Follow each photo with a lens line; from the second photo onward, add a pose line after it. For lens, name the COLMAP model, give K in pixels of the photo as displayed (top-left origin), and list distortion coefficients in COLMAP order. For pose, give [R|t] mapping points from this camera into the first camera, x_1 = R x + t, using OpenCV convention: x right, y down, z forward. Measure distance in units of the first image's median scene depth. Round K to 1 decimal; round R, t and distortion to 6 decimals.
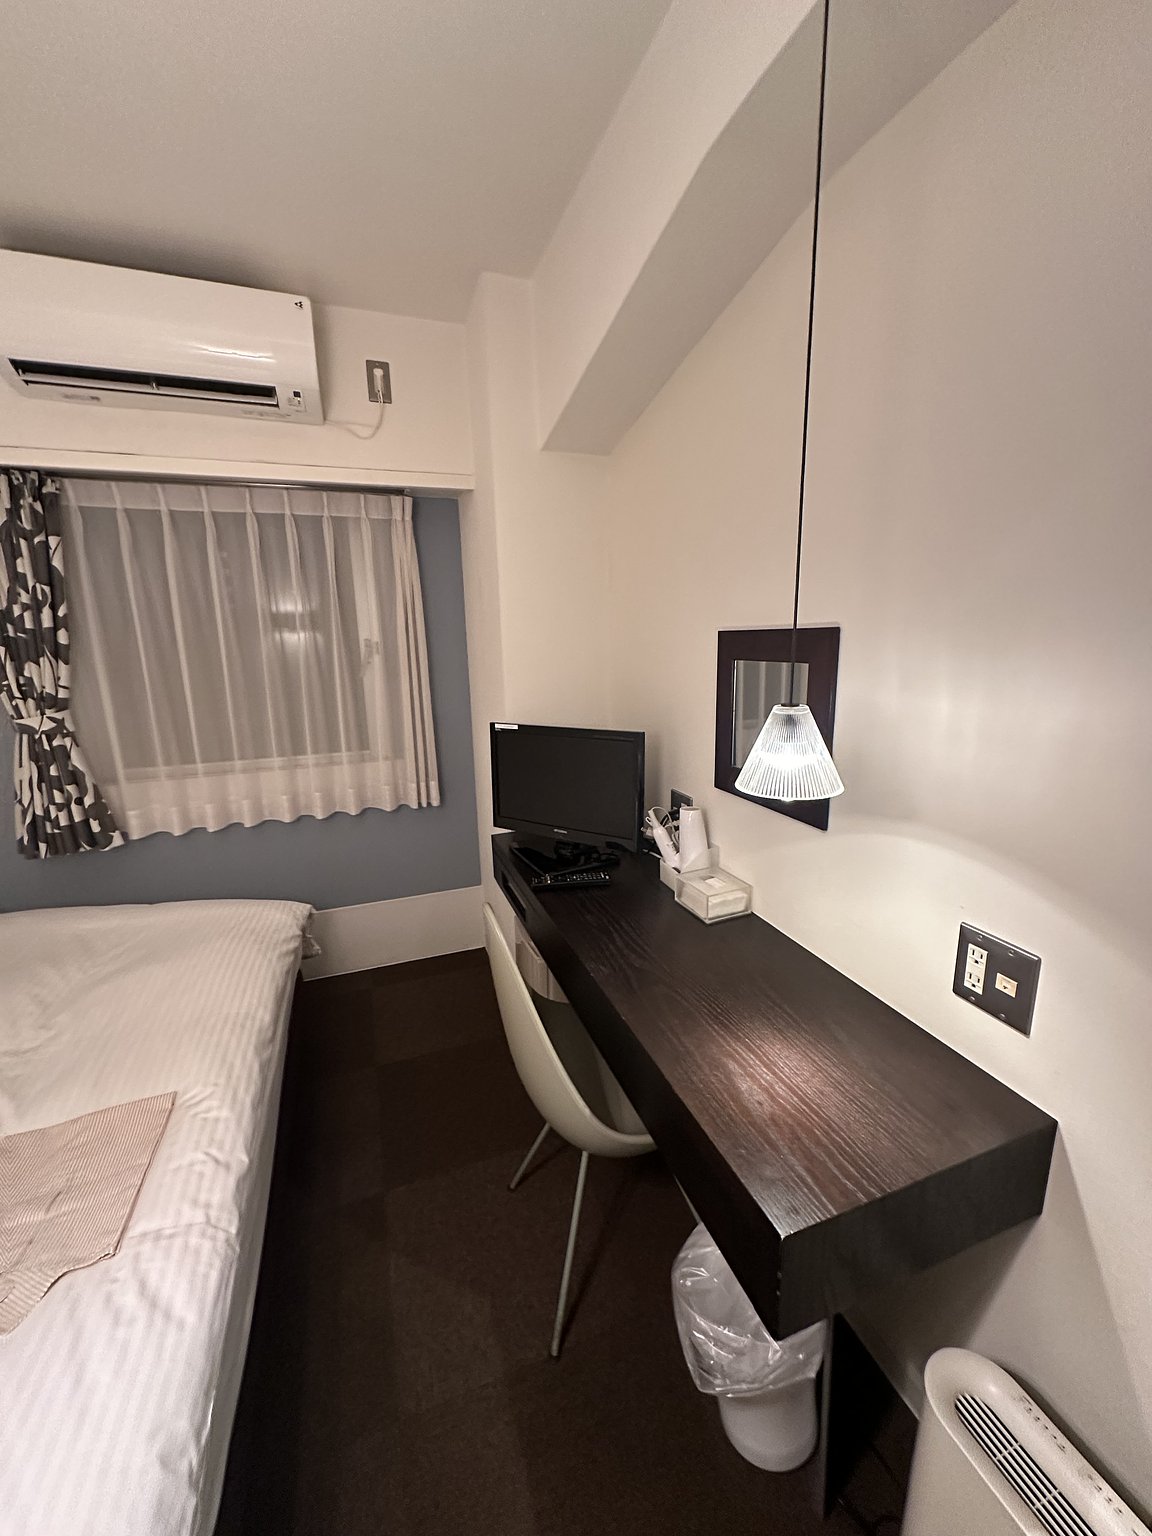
lens RADIAL K [[607.8, 0, 576.0], [0, 607.8, 768.0], [0, 0, 1]] dist [-0.000497, 0.000340]
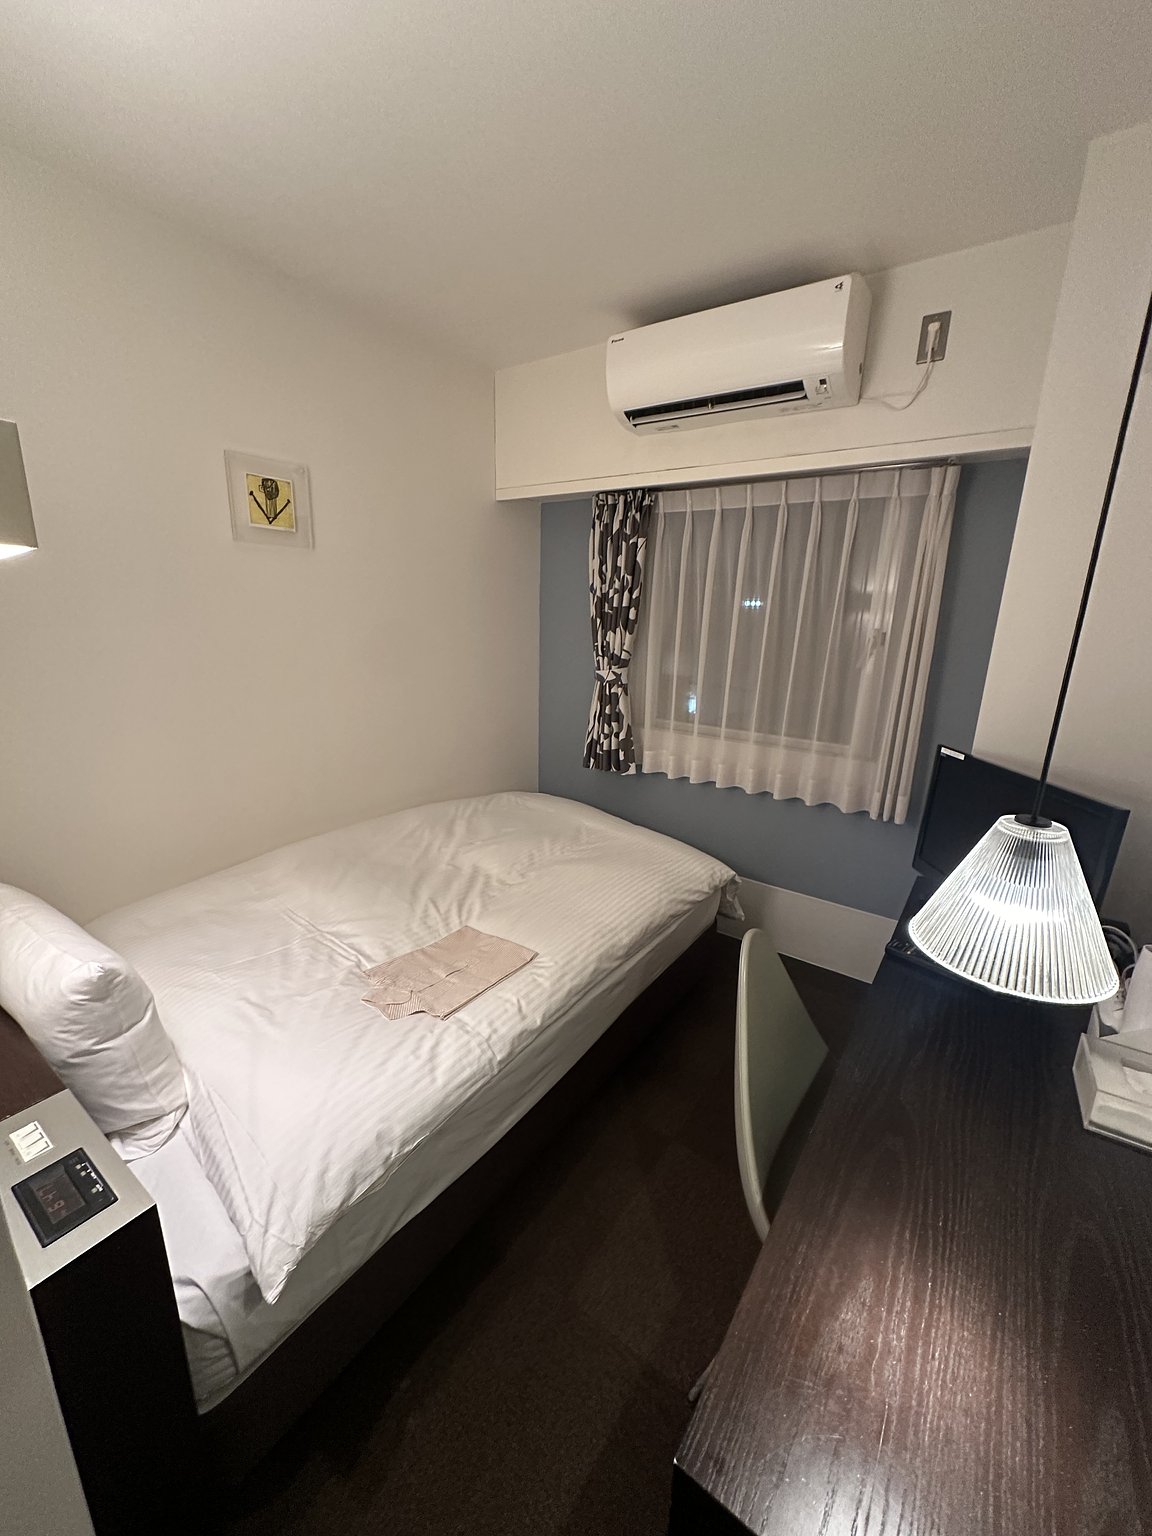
lens RADIAL K [[607.8, 0, 576.0], [0, 607.8, 768.0], [0, 0, 1]] dist [-0.000497, 0.000340]
pose [[0.567297, 0.248164, -0.785232, 0.231682], [-0.215481, 0.965026, 0.149310, -0.061480], [0.794822, 0.084499, 0.600930, 0.124674]]
